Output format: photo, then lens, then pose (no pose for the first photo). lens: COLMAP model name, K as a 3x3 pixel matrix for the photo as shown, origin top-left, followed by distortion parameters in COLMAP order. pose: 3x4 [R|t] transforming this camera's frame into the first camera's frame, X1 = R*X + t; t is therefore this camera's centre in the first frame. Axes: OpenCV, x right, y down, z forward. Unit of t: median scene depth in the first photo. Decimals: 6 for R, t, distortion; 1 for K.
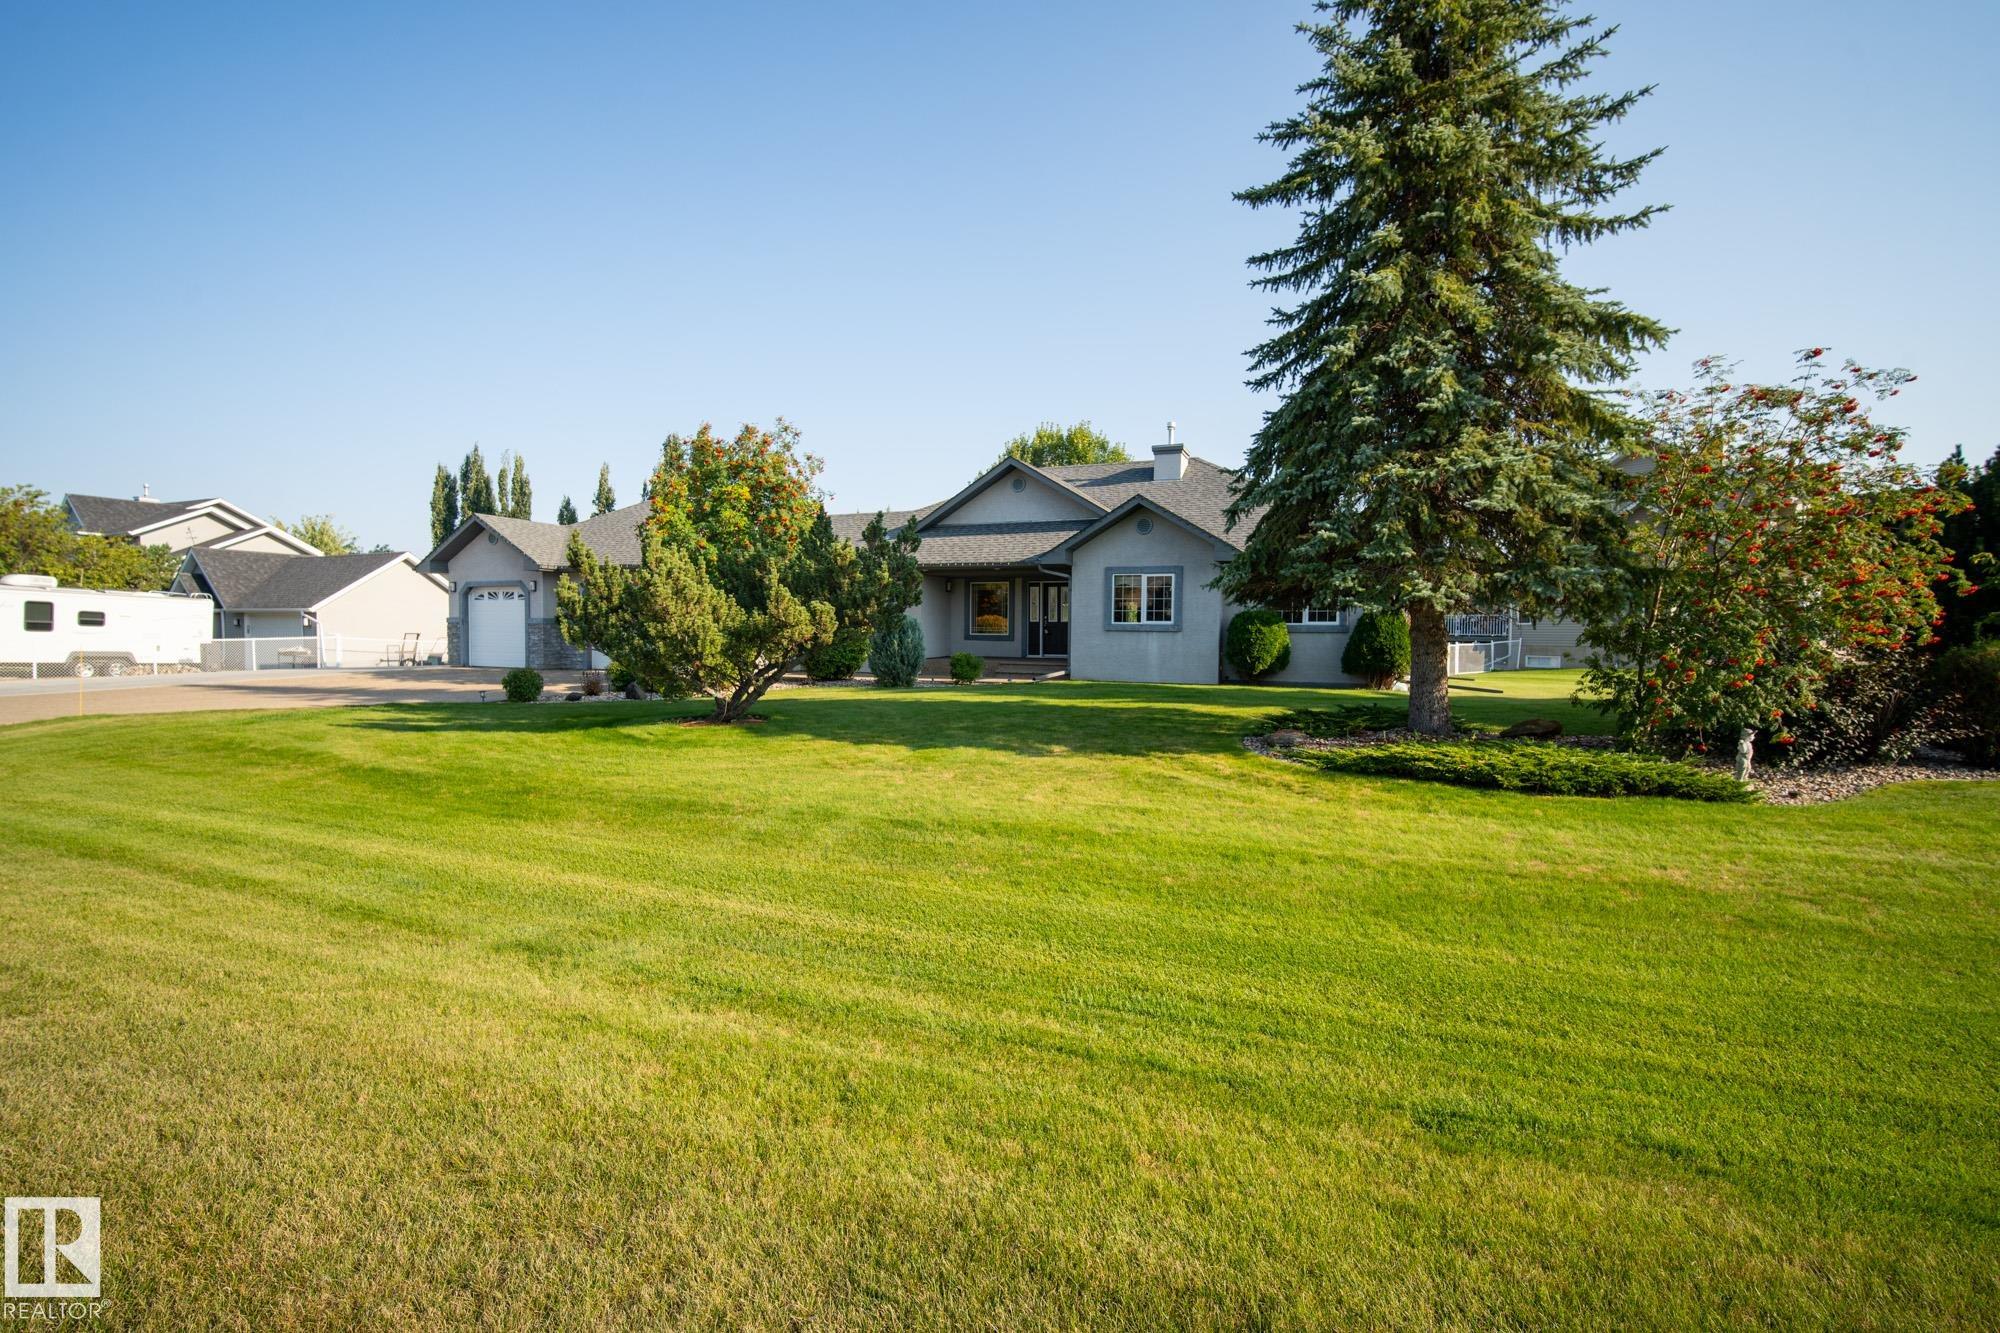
lens RADIAL K [[866.6, 0, 997.3], [0, 866.6, 647.1], [0, 0, 1]] dist [-0.008148, 0.000279]
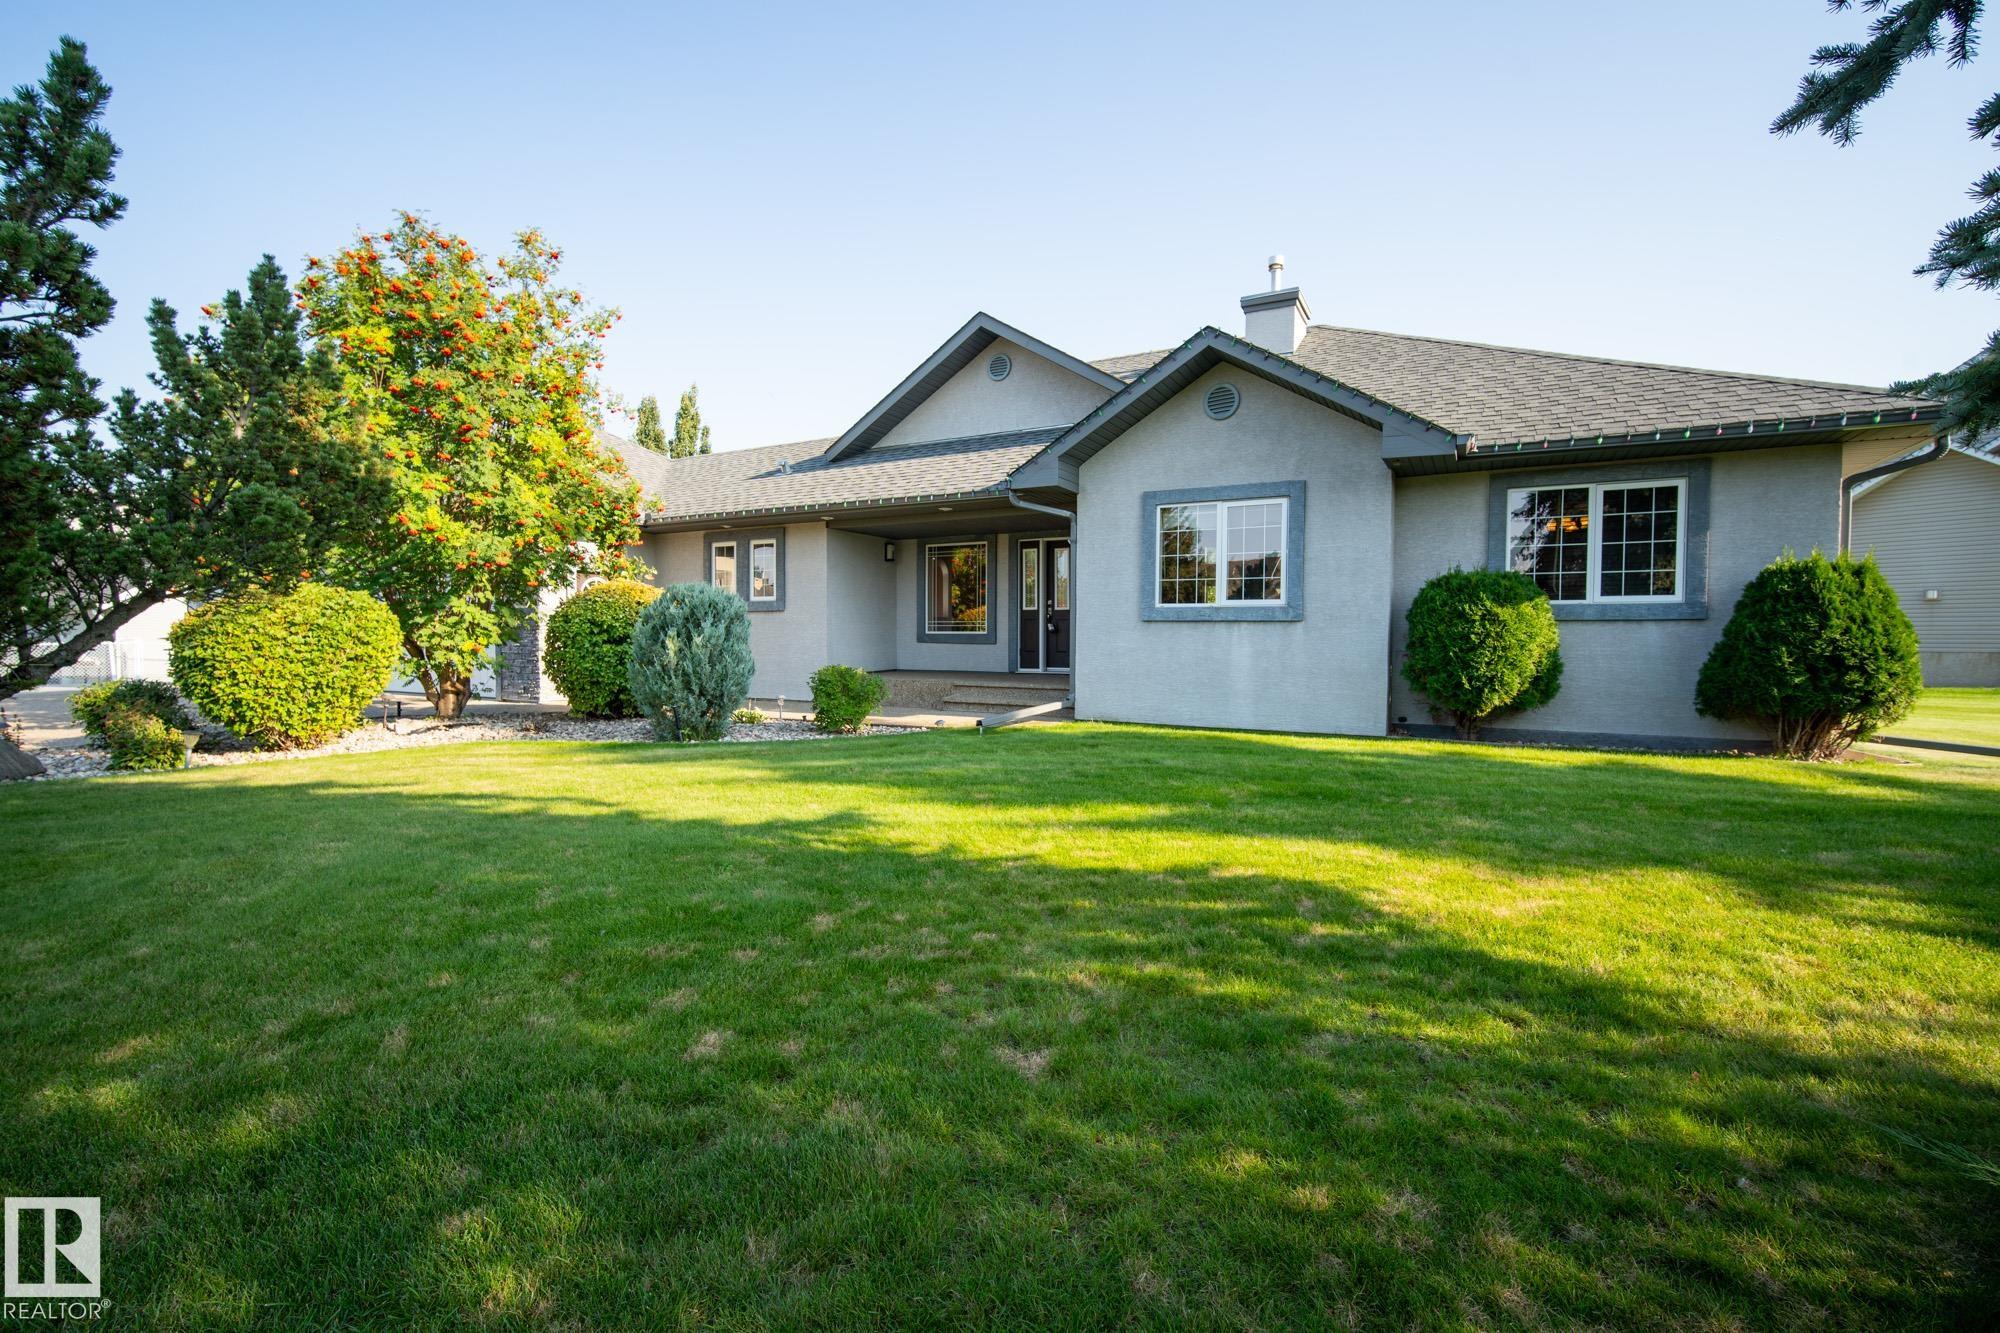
lens RADIAL K [[866.6, 0, 997.3], [0, 866.6, 647.1], [0, 0, 1]] dist [-0.008148, 0.000279]
pose [[0.994388, -0.001381, -0.105783, 0.098977], [0.000481, 0.999964, -0.008526, 0.000094], [0.105791, 0.008427, 0.994353, 0.523241]]
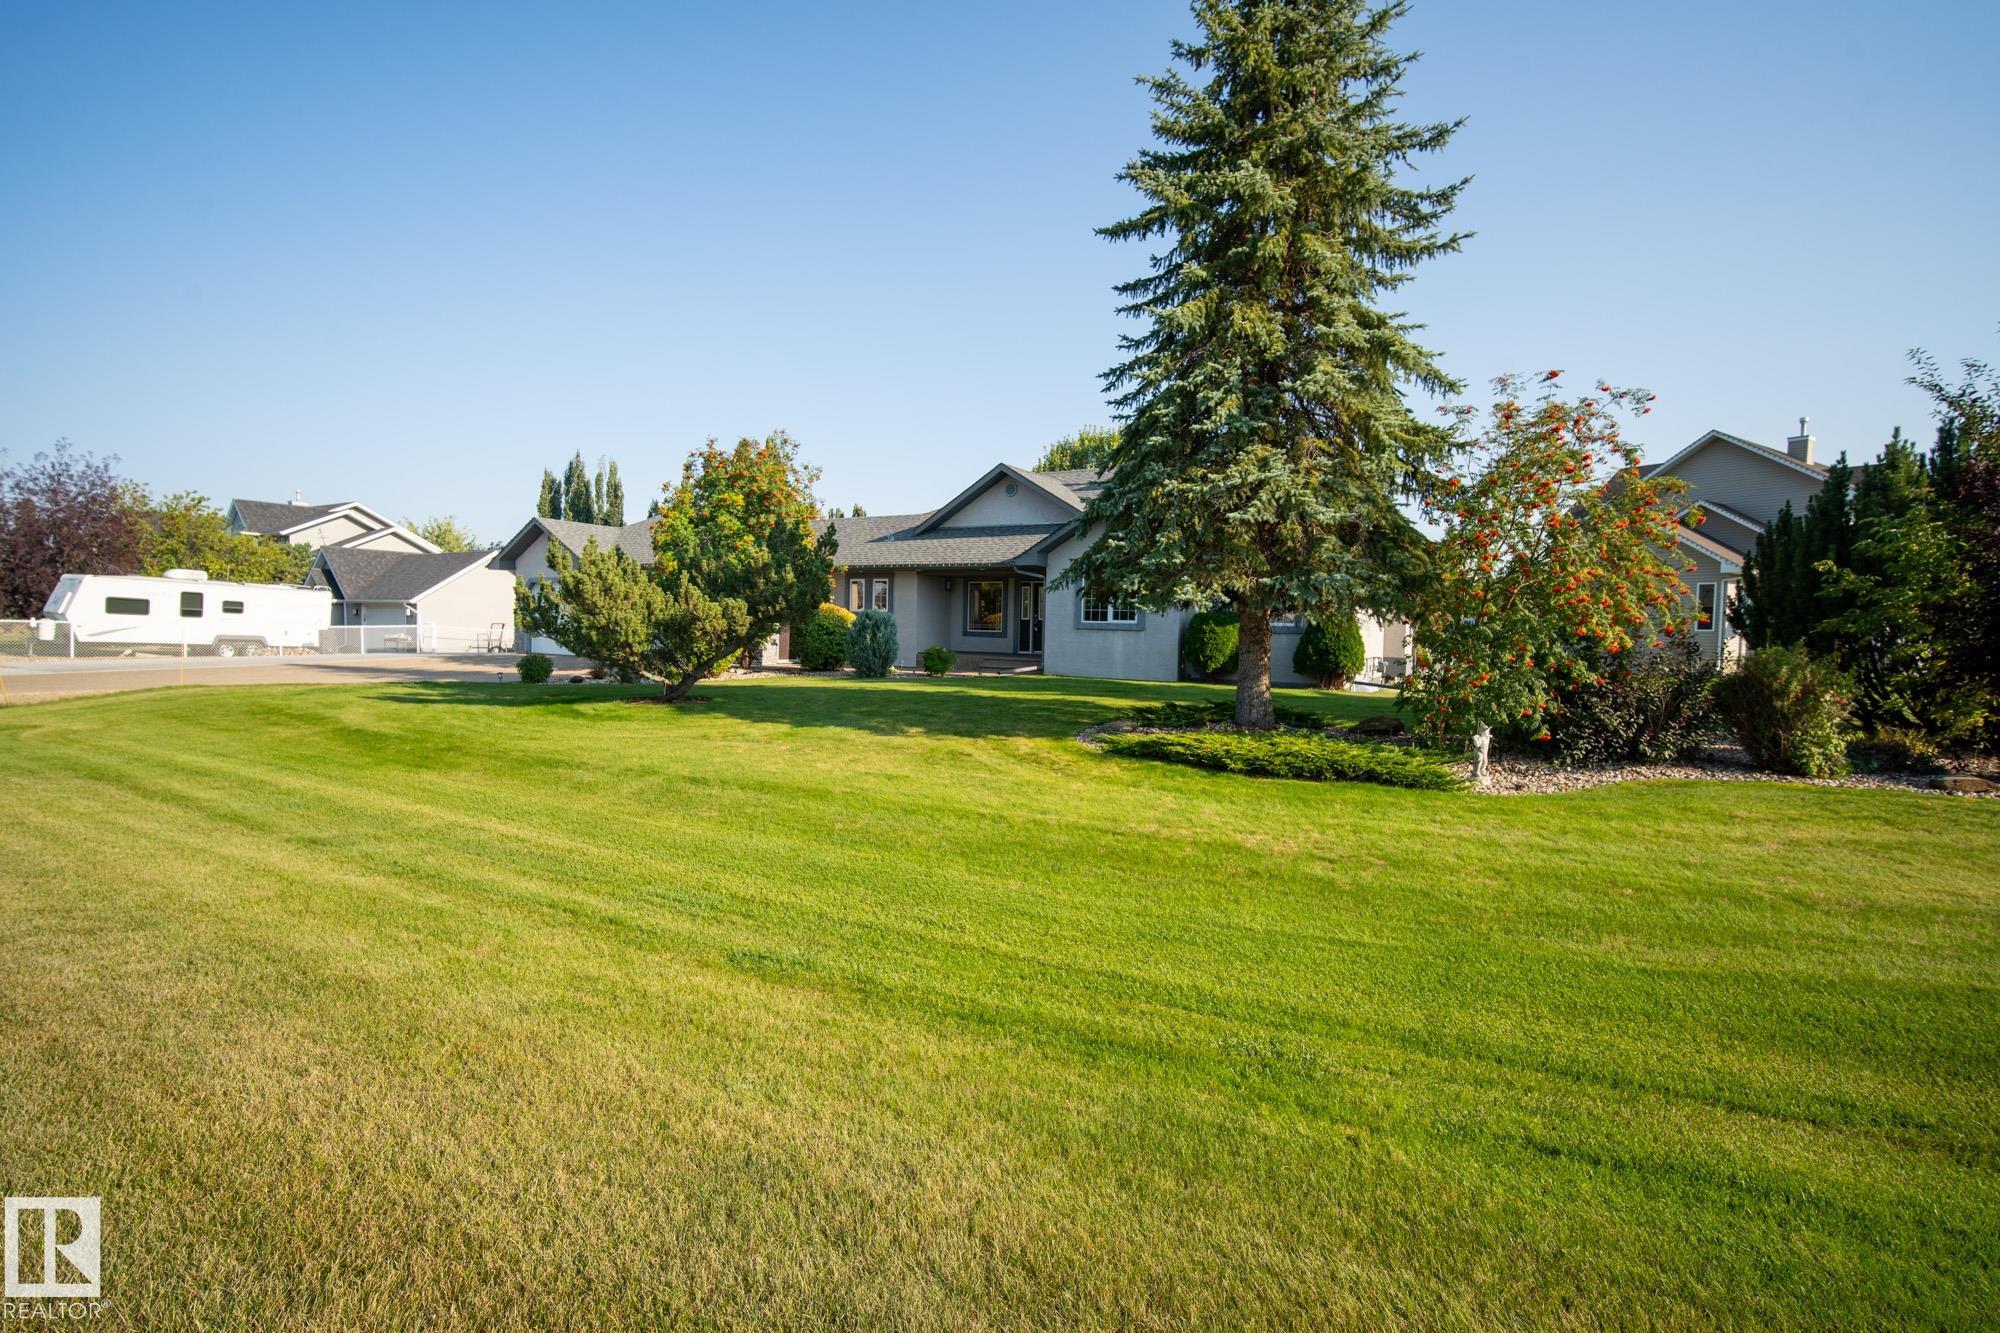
lens RADIAL K [[866.6, 0, 997.3], [0, 866.6, 647.1], [0, 0, 1]] dist [-0.008148, 0.000279]
pose [[0.992799, 0.016073, -0.118705, 0.162950], [-0.015791, 0.999870, 0.003311, 0.001468], [0.118743, -0.001413, 0.992924, -0.059663]]
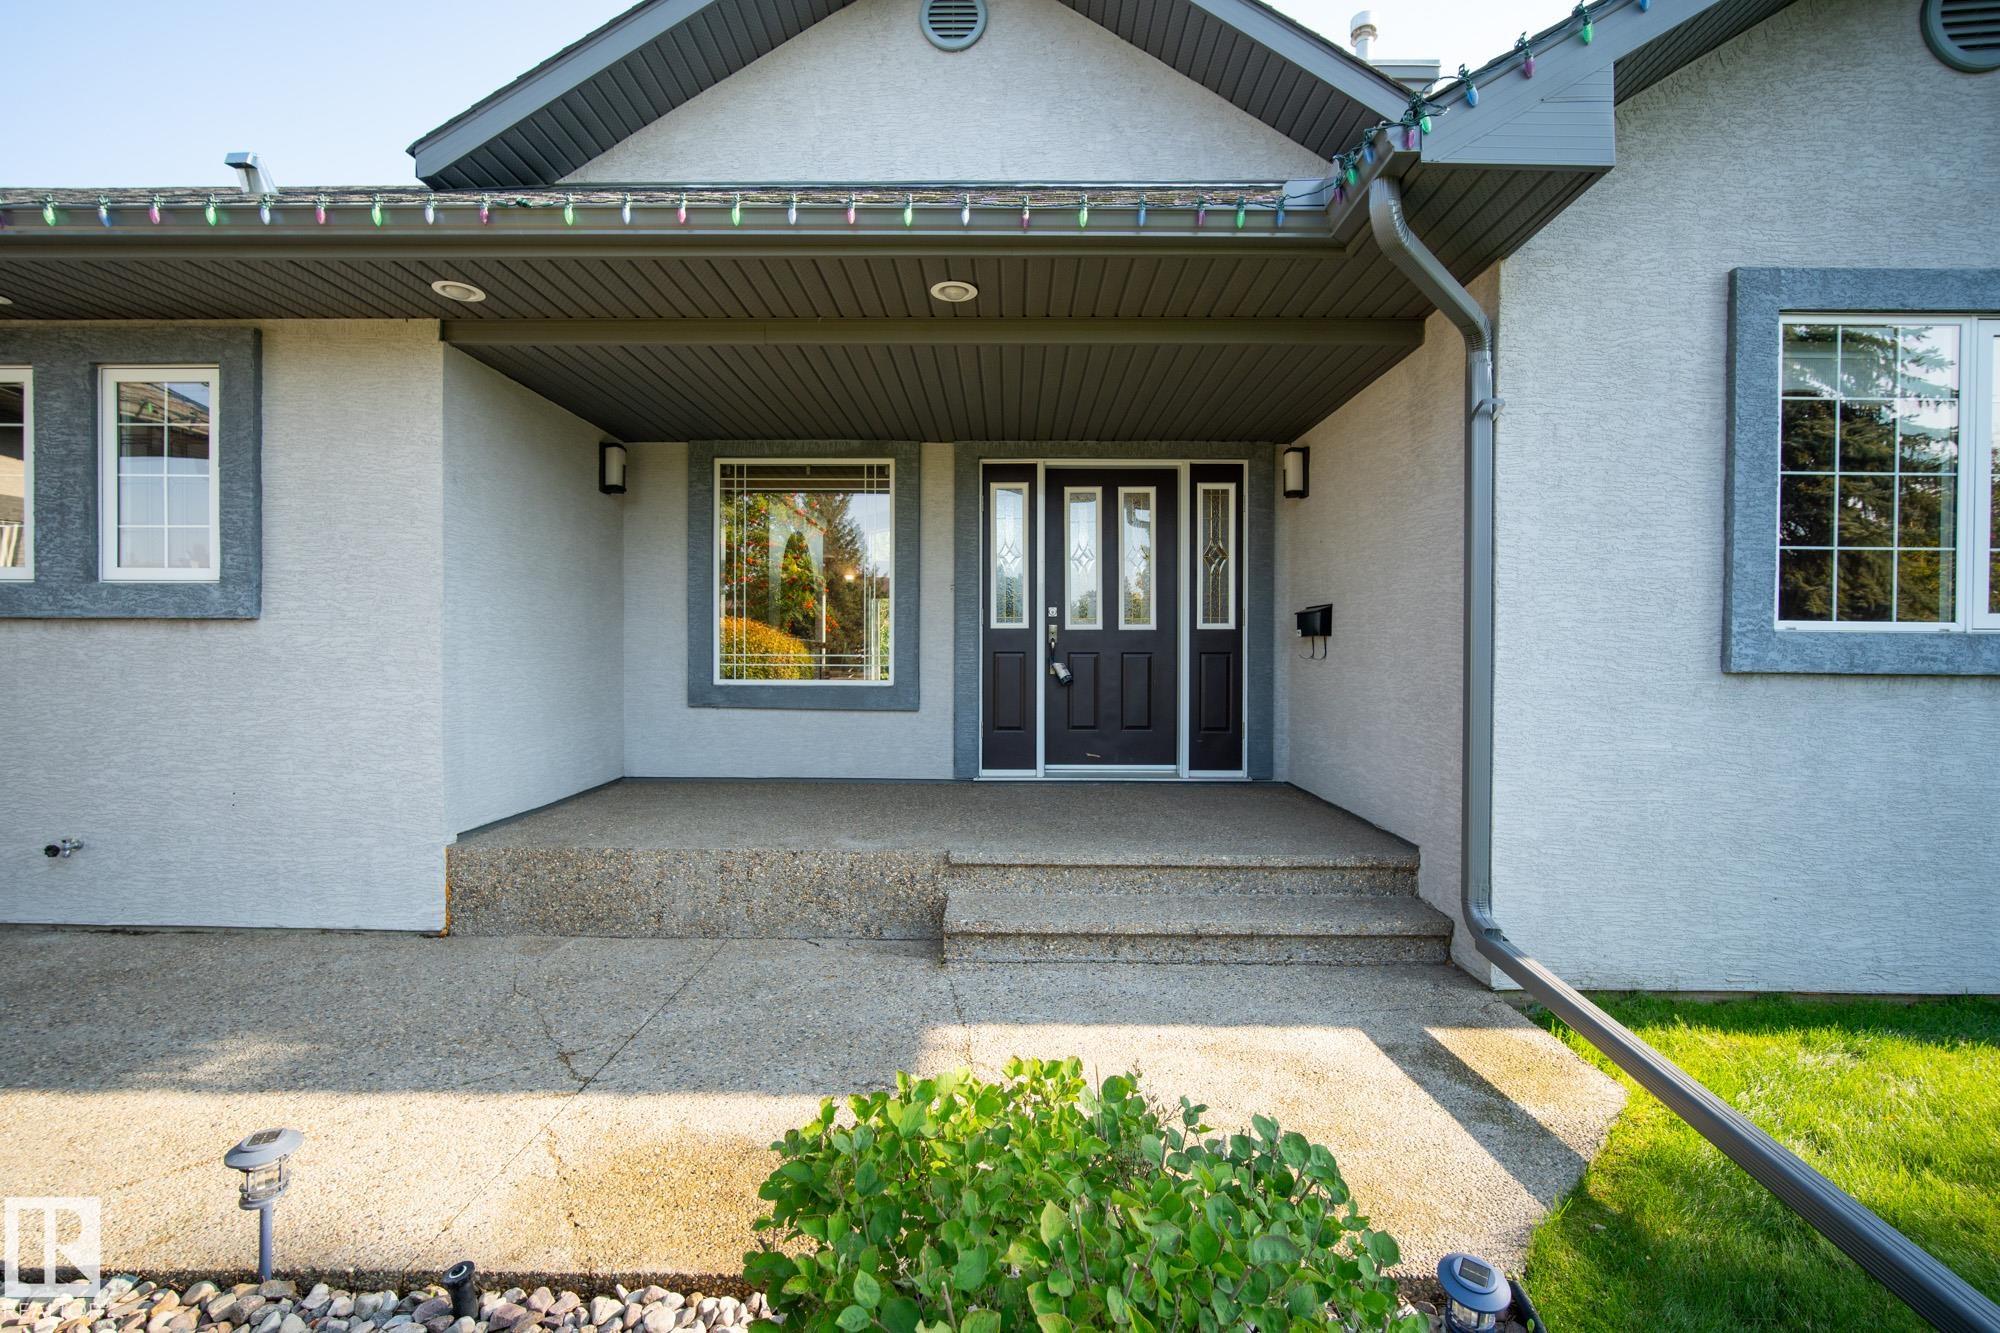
lens RADIAL K [[866.6, 0, 997.3], [0, 866.6, 647.1], [0, 0, 1]] dist [-0.008148, 0.000279]
pose [[0.922884, 0.002084, 0.385072, -0.063464], [0.008989, 0.999596, -0.026955, -0.021502], [-0.384973, 0.028338, 0.922493, 0.948448]]
